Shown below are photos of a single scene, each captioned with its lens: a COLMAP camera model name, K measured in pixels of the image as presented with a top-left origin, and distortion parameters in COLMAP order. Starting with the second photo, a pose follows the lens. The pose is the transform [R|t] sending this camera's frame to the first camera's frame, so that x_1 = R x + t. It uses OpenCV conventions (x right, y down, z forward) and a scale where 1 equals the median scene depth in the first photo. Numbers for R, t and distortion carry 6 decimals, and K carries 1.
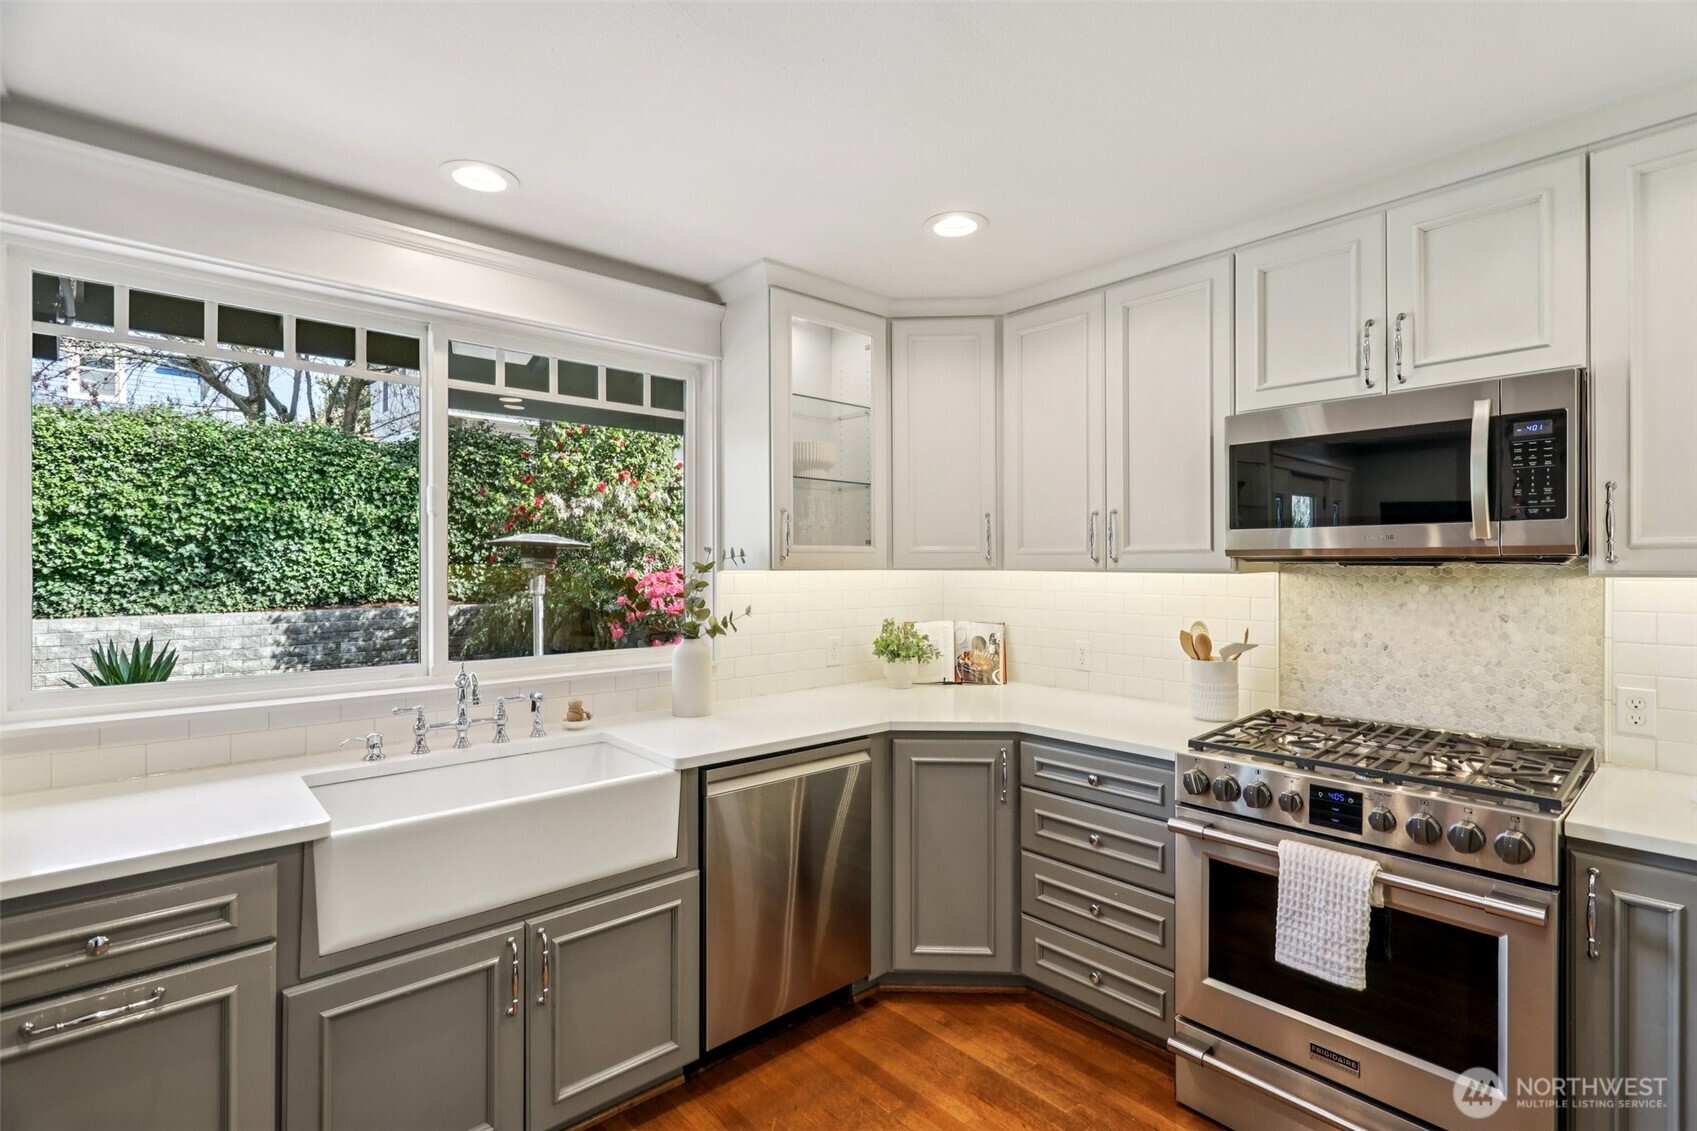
lens RADIAL K [[801.7, 0, 855.8], [0, 801.7, 566.8], [0, 0, 1]] dist [-0.002660, 0.003505]
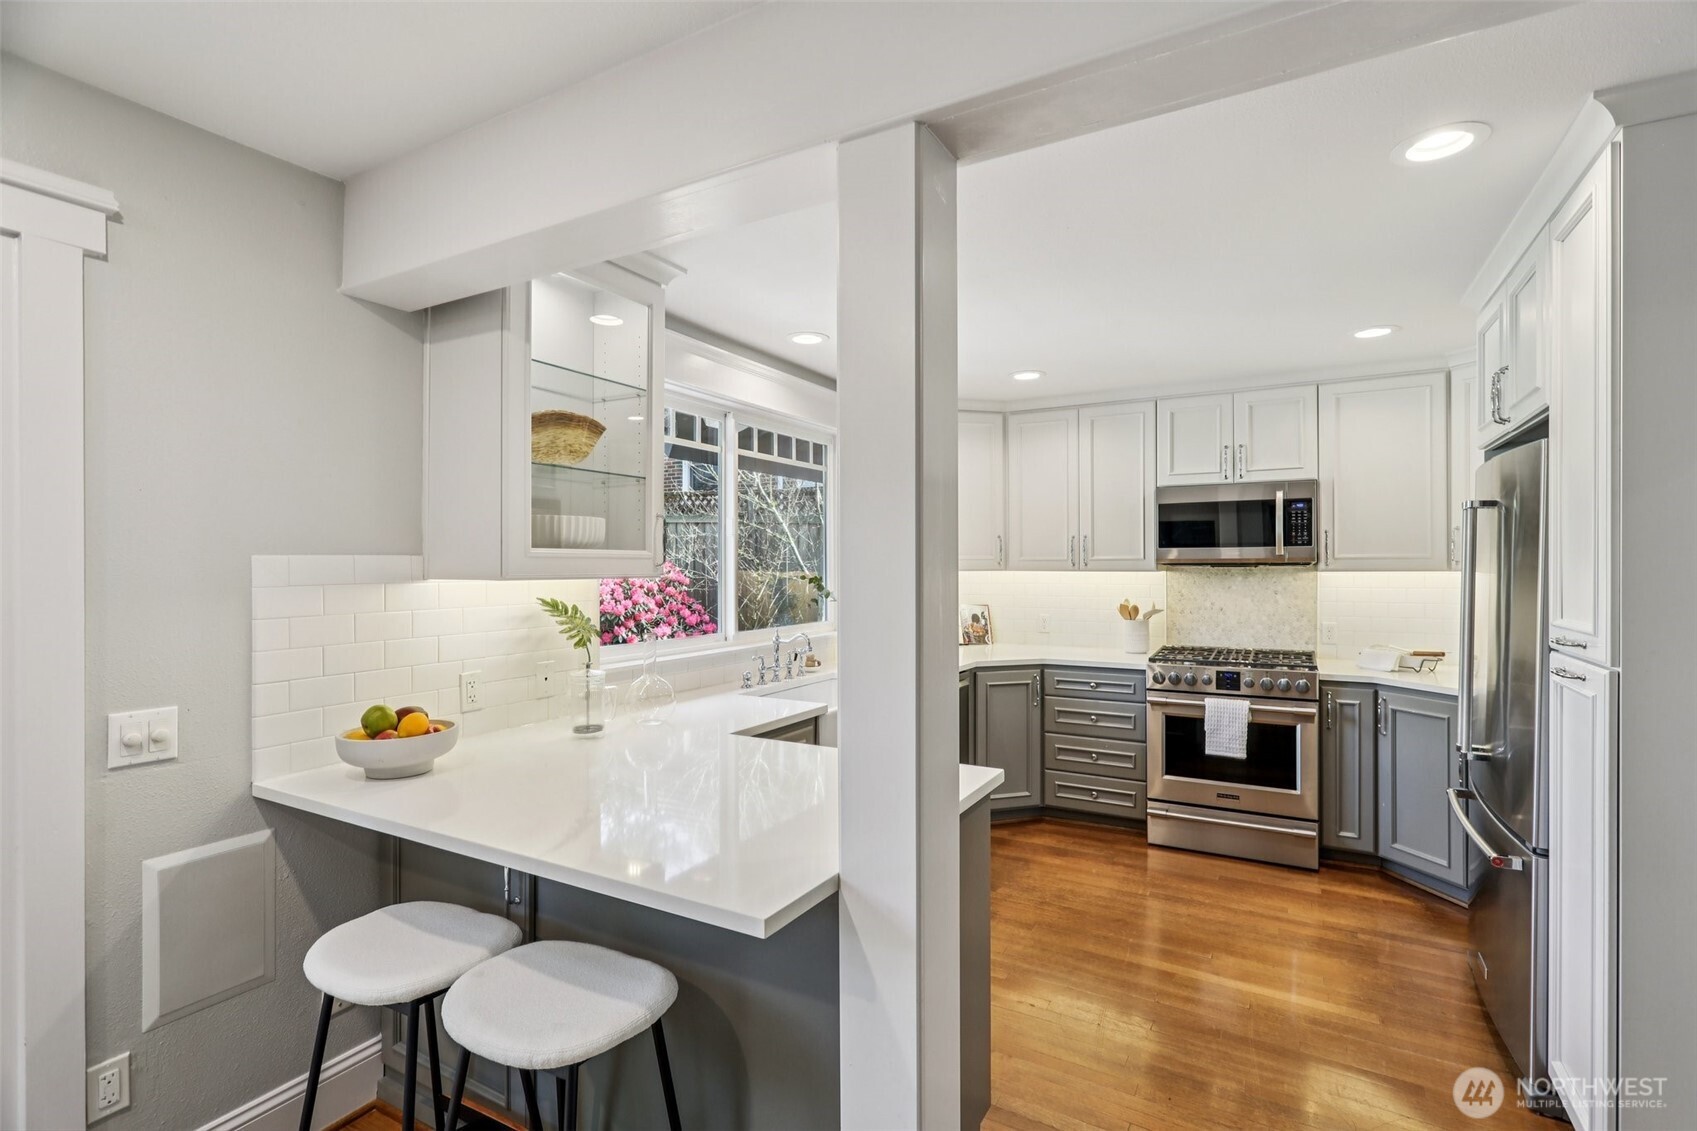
lens RADIAL K [[801.7, 0, 853.9], [0, 801.7, 567.4], [0, 0, 1]] dist [-0.002660, 0.003505]
pose [[0.945877, -0.003714, 0.324506, -0.776056], [0.004195, 0.999991, -0.000784, -0.002599], [-0.324500, 0.002103, 0.945883, -0.521941]]
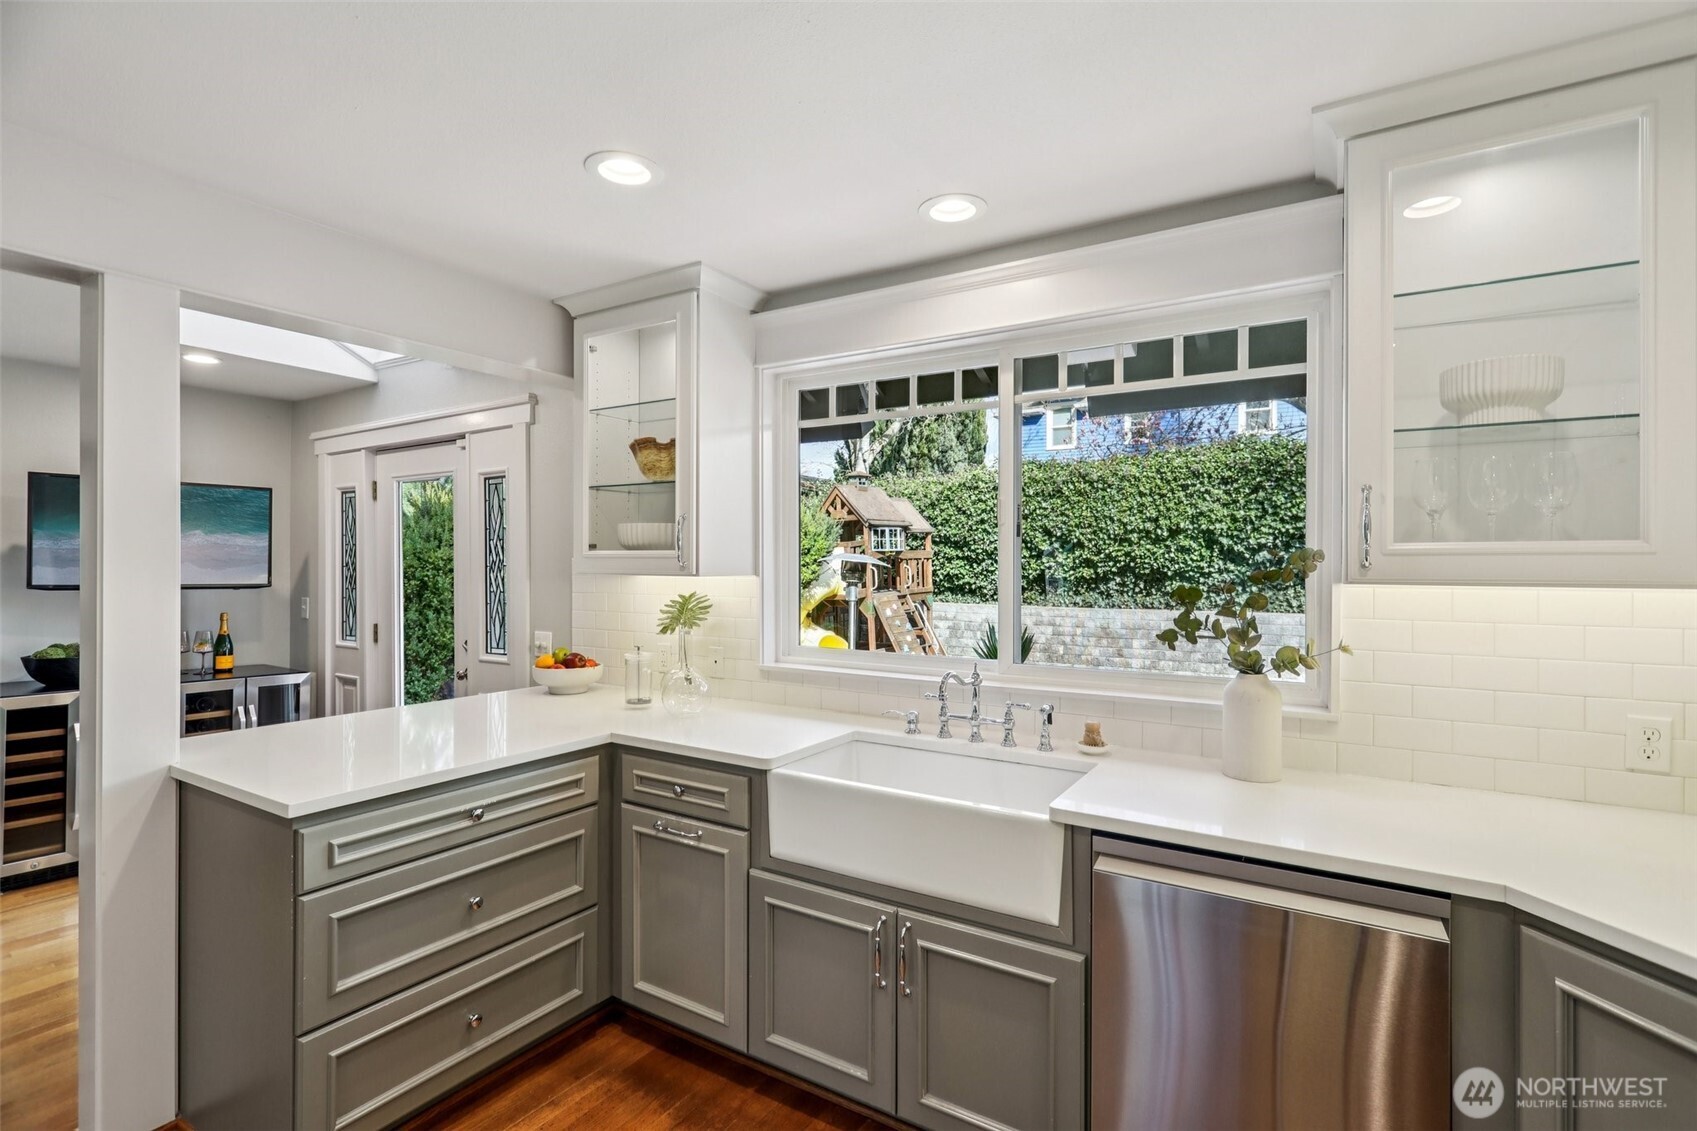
lens RADIAL K [[801.7, 0, 848.1], [0, 801.7, 568.2], [0, 0, 1]] dist [-0.002660, 0.003505]
pose [[0.274957, 0.005142, -0.961443, 0.438777], [-0.009632, 0.999950, 0.002594, -0.006609], [0.961408, 0.008548, 0.274992, 0.482609]]
